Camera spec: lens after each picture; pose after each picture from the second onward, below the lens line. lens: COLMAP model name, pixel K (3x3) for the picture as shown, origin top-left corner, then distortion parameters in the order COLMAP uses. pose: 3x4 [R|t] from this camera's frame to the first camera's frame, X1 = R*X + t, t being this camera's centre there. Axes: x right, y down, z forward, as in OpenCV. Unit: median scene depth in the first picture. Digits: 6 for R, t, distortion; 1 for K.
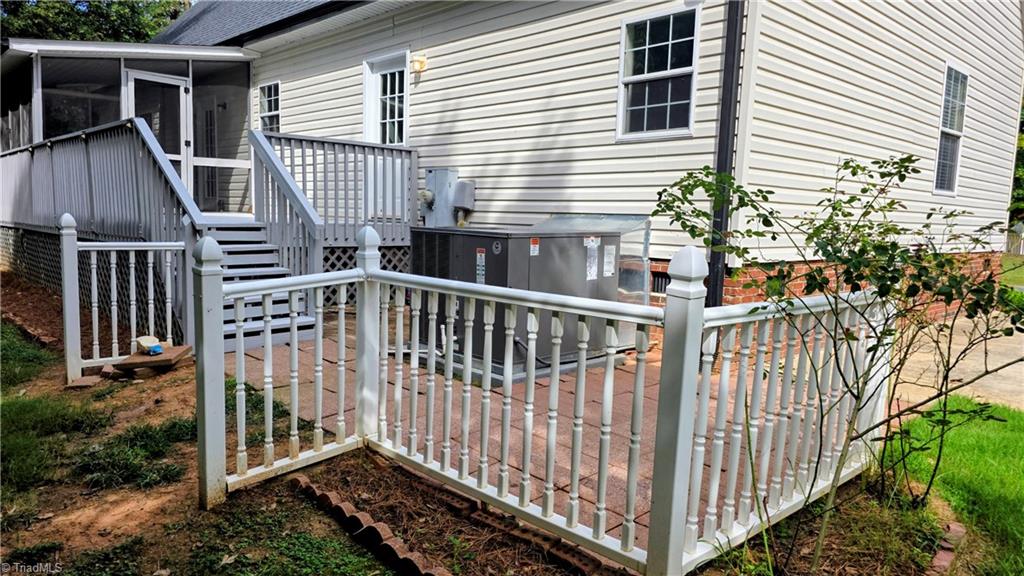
lens RADIAL K [[722.4, 0, 511.9], [0, 722.4, 290.8], [0, 0, 1]] dist [0.046236, -0.004829]
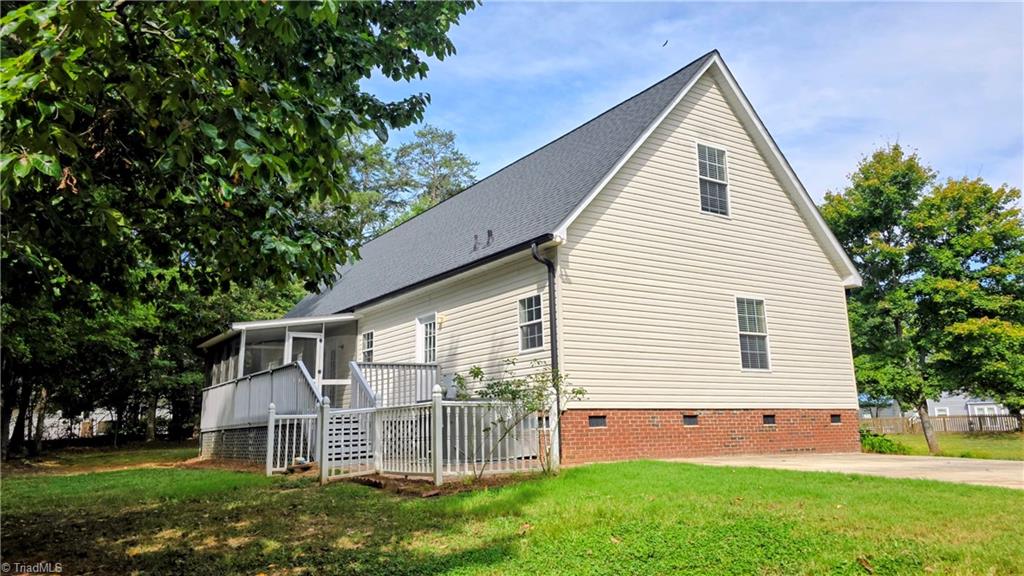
lens RADIAL K [[722.4, 0, 512.0], [0, 722.4, 287.5], [0, 0, 1]] dist [0.046236, -0.004829]
pose [[0.986177, -0.084626, -0.142456, 0.304094], [0.039587, 0.955177, -0.293378, 0.148812], [0.160898, 0.283683, 0.945323, -0.692687]]
